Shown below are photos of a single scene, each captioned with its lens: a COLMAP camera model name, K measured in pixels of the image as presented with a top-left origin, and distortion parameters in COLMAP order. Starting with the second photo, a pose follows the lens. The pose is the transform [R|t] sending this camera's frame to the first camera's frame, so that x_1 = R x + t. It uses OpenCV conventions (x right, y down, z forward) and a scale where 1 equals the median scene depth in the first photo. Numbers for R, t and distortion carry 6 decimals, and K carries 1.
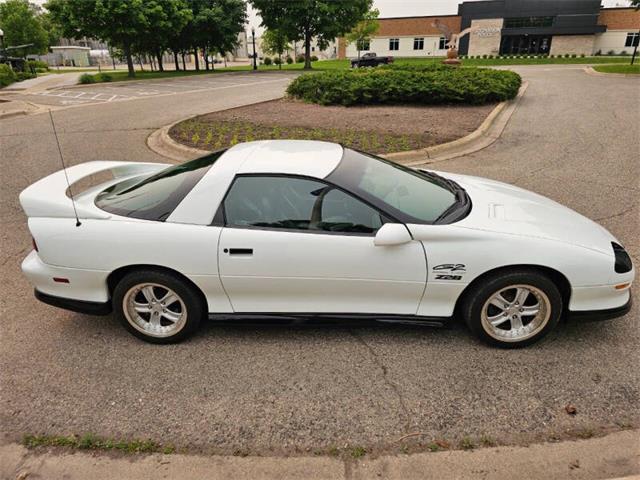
lens RADIAL K [[436.1, 0, 321.6], [0, 436.1, 233.7], [0, 0, 1]] dist [0.050524, -0.049294]
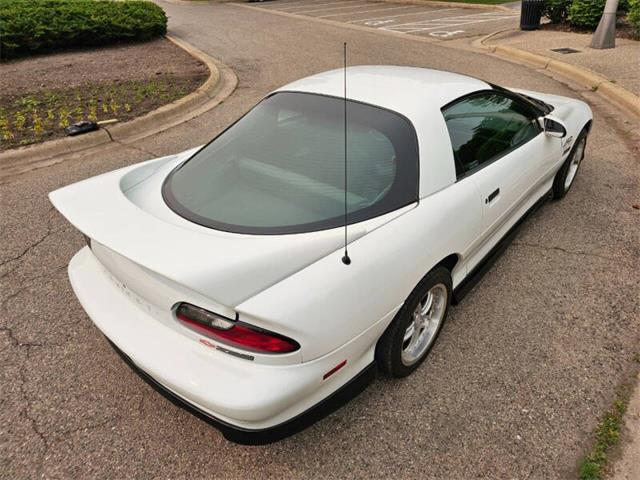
lens RADIAL K [[436.1, 0, 325.5], [0, 436.1, 242.4], [0, 0, 1]] dist [0.050524, -0.049294]
pose [[0.607360, -0.428844, 0.668735, -0.924188], [0.336120, 0.901444, 0.272803, -0.202117], [-0.719817, 0.059086, 0.691644, 0.629840]]
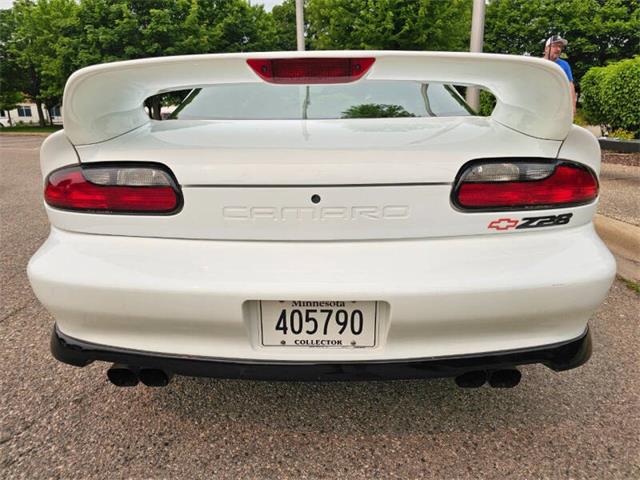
lens RADIAL K [[436.1, 0, 318.3], [0, 436.1, 238.6], [0, 0, 1]] dist [0.050524, -0.049294]
pose [[-0.046721, -0.249860, 0.967154, -1.050577], [0.405183, 0.880243, 0.246980, -0.130291], [-0.913041, 0.403413, 0.060113, 1.248739]]
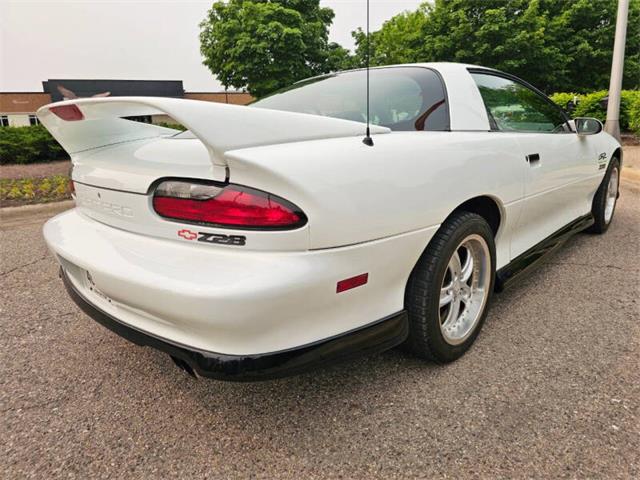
lens RADIAL K [[436.1, 0, 324.2], [0, 436.1, 238.6], [0, 0, 1]] dist [0.050524, -0.049294]
pose [[0.640840, -0.199254, 0.741365, -0.930063], [0.322087, 0.946405, -0.024052, 0.068697], [-0.696839, 0.254198, 0.670671, 0.749981]]
